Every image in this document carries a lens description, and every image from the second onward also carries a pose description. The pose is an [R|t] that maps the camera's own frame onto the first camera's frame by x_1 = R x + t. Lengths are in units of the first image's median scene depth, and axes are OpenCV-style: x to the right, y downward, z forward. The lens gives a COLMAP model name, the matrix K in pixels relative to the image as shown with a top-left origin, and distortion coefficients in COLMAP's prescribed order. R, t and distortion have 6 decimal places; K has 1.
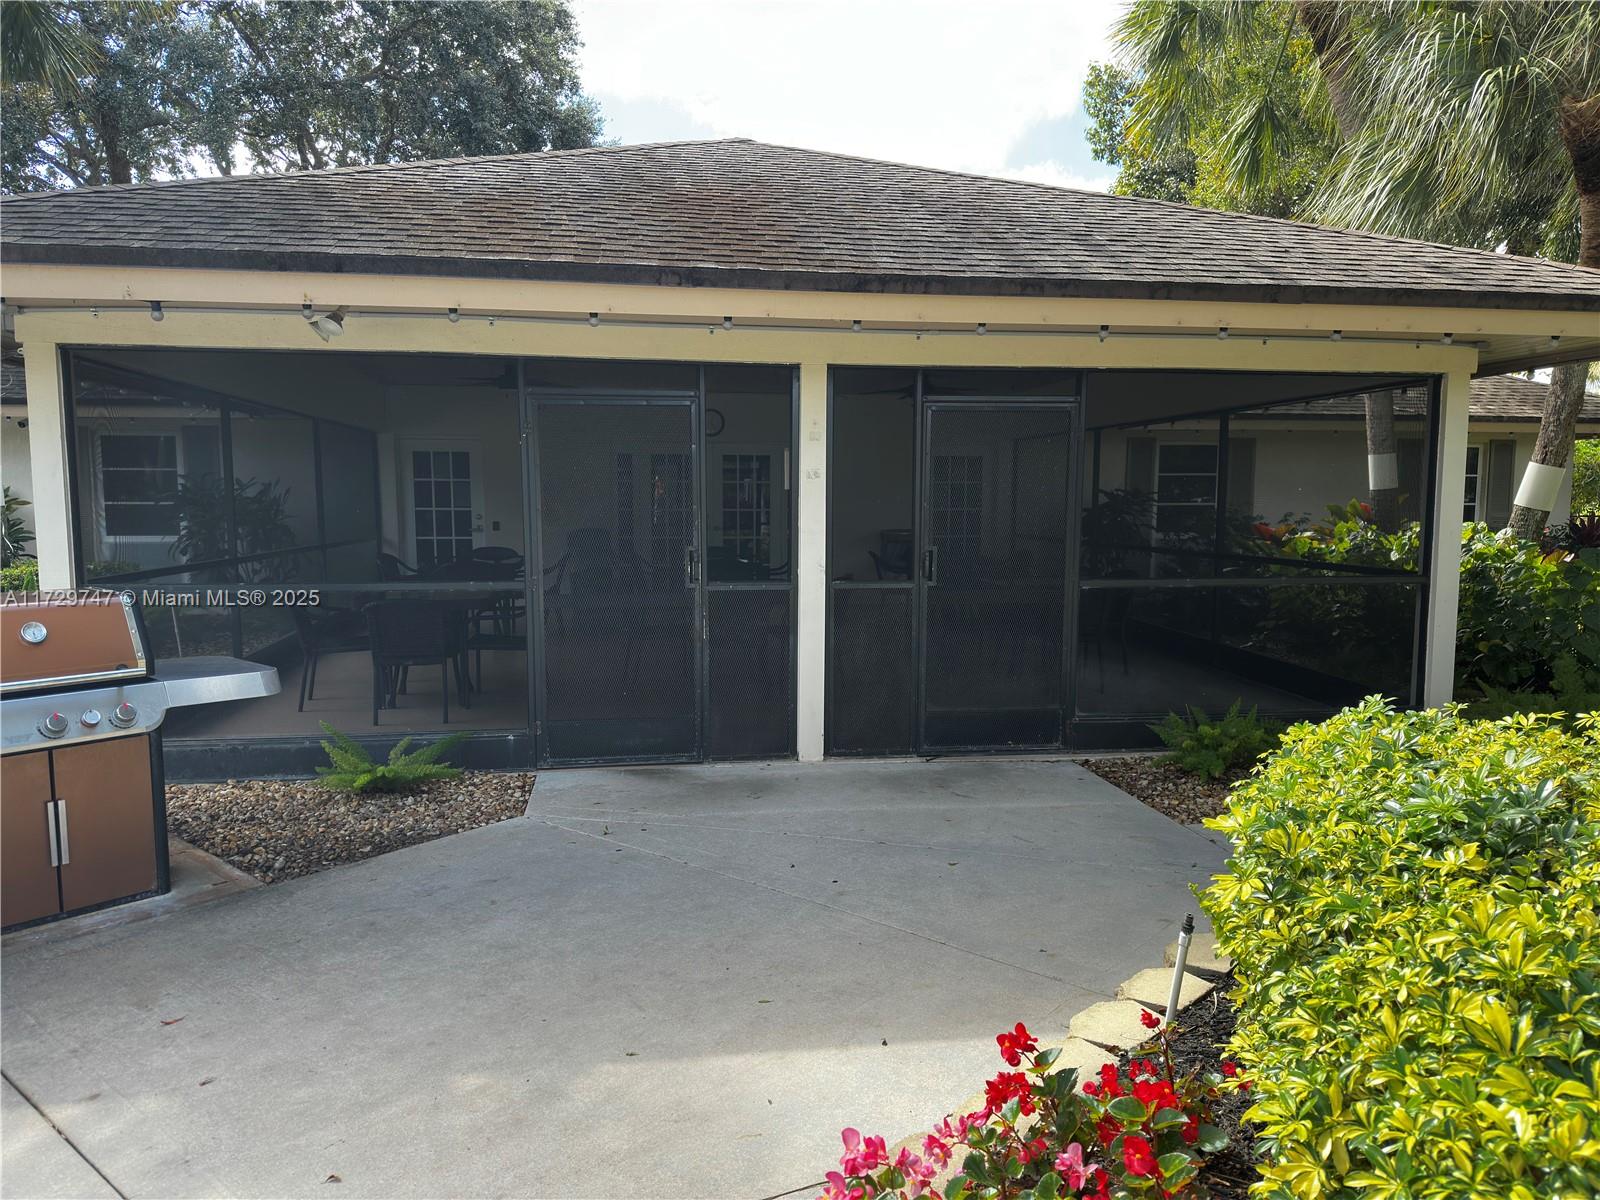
lens RADIAL K [[1128.3, 0, 789.6], [0, 1128.3, 614.4], [0, 0, 1]] dist [0.031139, -0.029820]
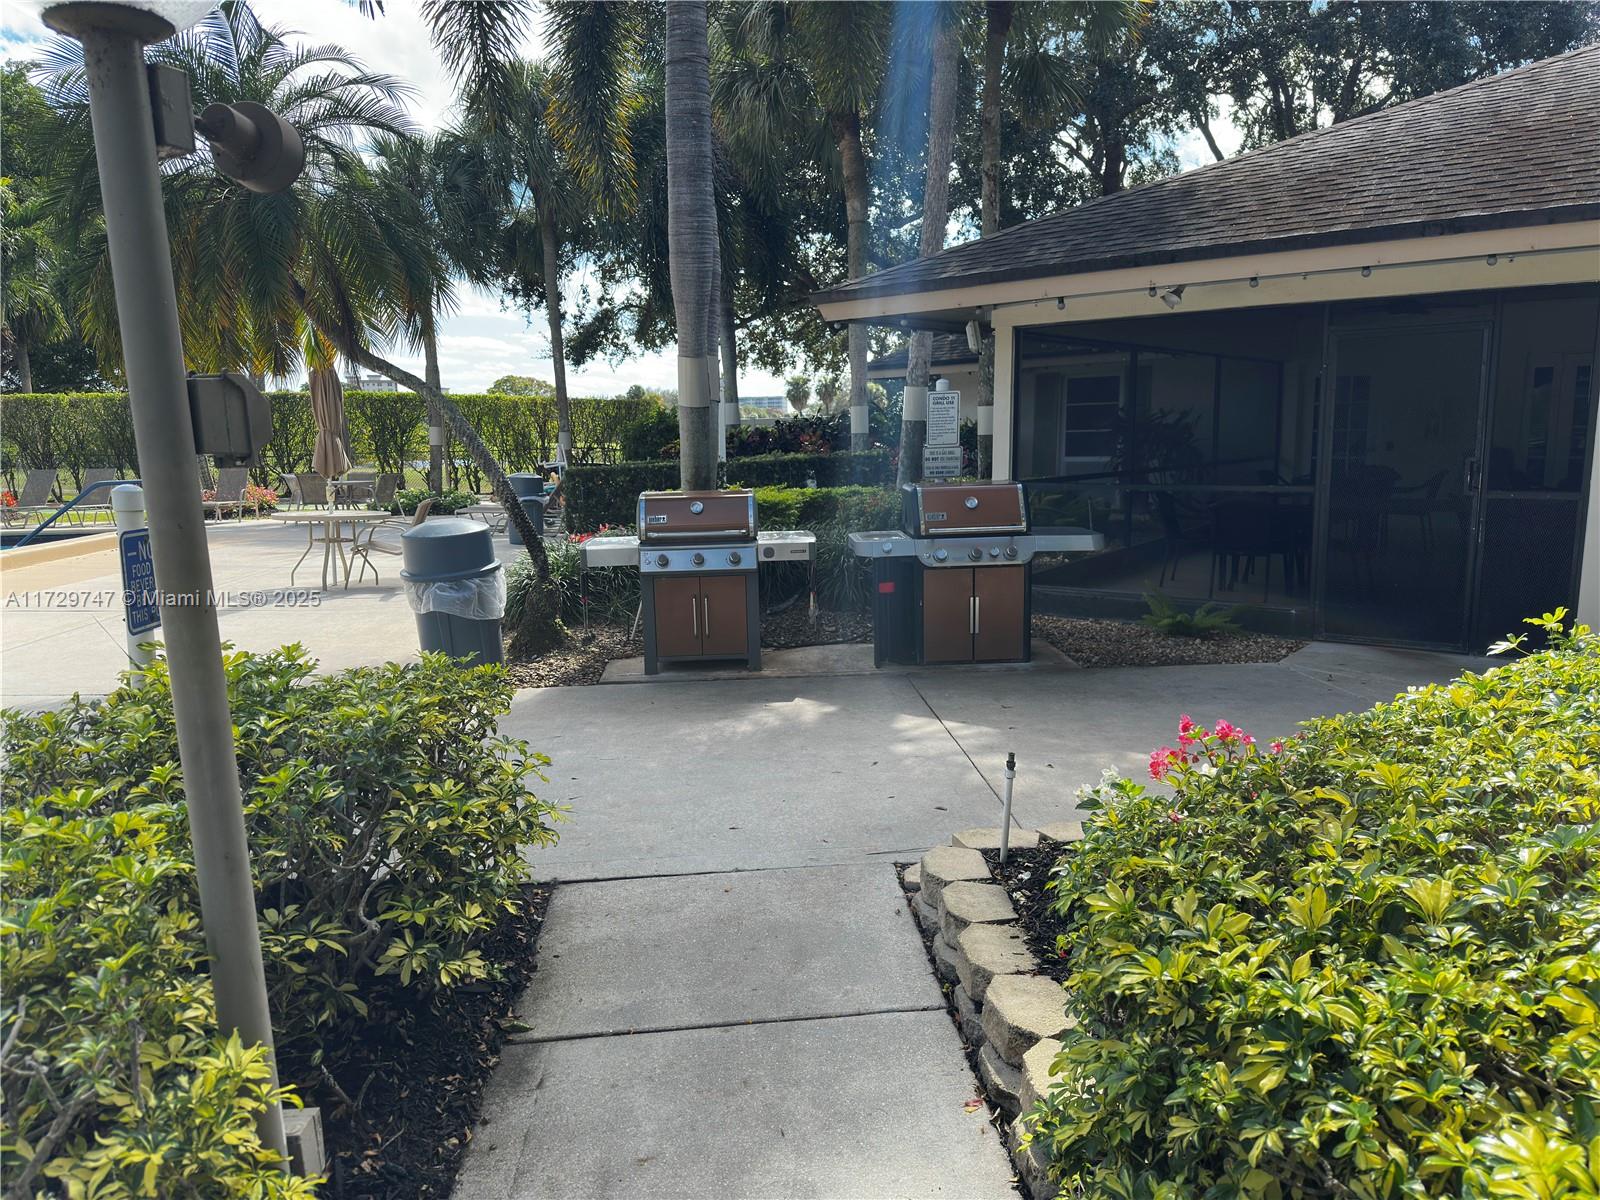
lens RADIAL K [[1128.3, 0, 795.8], [0, 1128.3, 601.7], [0, 0, 1]] dist [0.031139, -0.029820]
pose [[0.693679, 0.094136, -0.714106, 0.303734], [-0.055528, 0.995461, 0.077286, 0.036306], [0.718140, -0.013959, 0.695758, -0.308656]]
